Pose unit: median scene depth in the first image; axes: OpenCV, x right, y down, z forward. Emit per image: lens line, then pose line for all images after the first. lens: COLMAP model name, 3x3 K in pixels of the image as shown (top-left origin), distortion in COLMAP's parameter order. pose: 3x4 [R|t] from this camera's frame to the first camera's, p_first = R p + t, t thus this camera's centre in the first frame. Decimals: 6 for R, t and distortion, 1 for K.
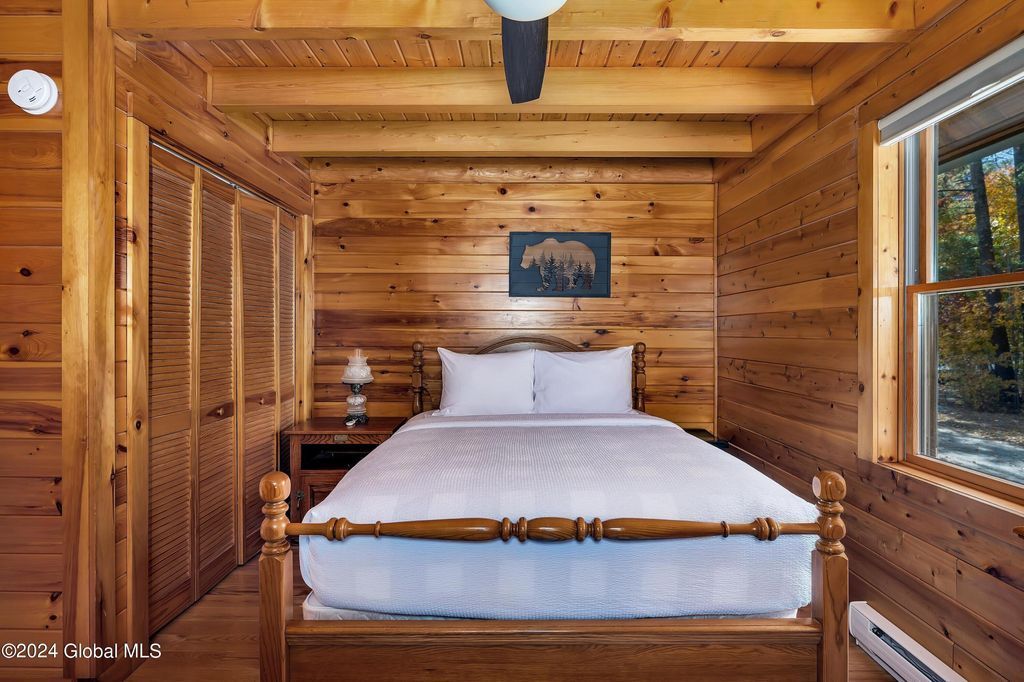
lens RADIAL K [[509.5, 0, 513.2], [0, 509.5, 336.3], [0, 0, 1]] dist [-0.008997, 0.001382]
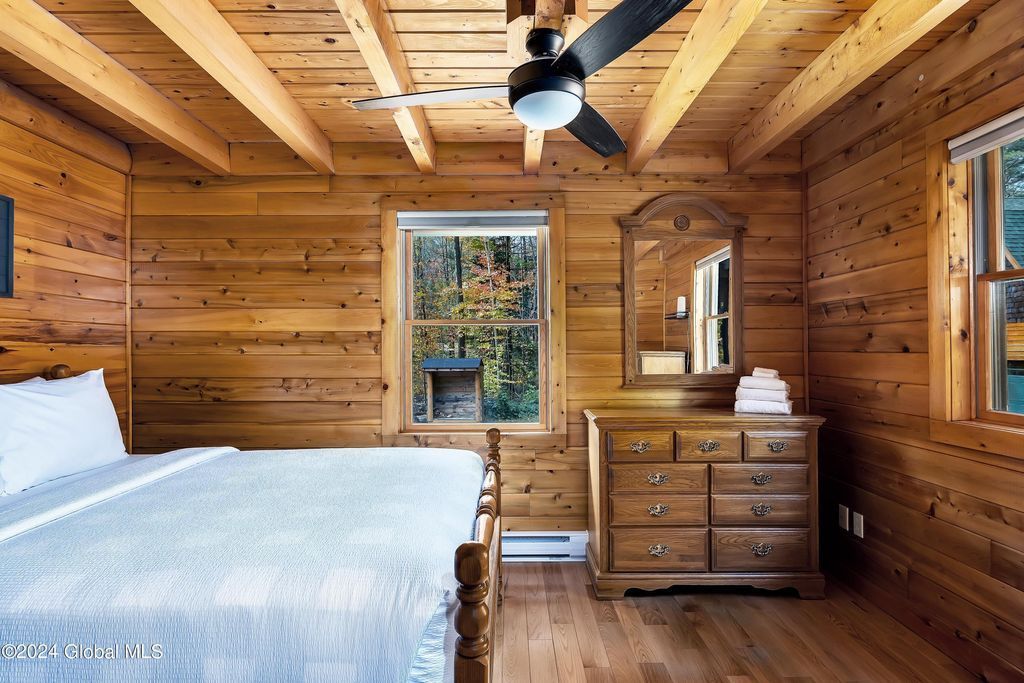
lens RADIAL K [[509.5, 0, 513.6], [0, 509.5, 342.6], [0, 0, 1]] dist [-0.008997, 0.001382]
pose [[0.011007, 0.004832, 0.999928, -0.451362], [0.010112, 0.999937, -0.004943, -0.009128], [-0.999888, 0.010166, 0.010958, 0.351124]]
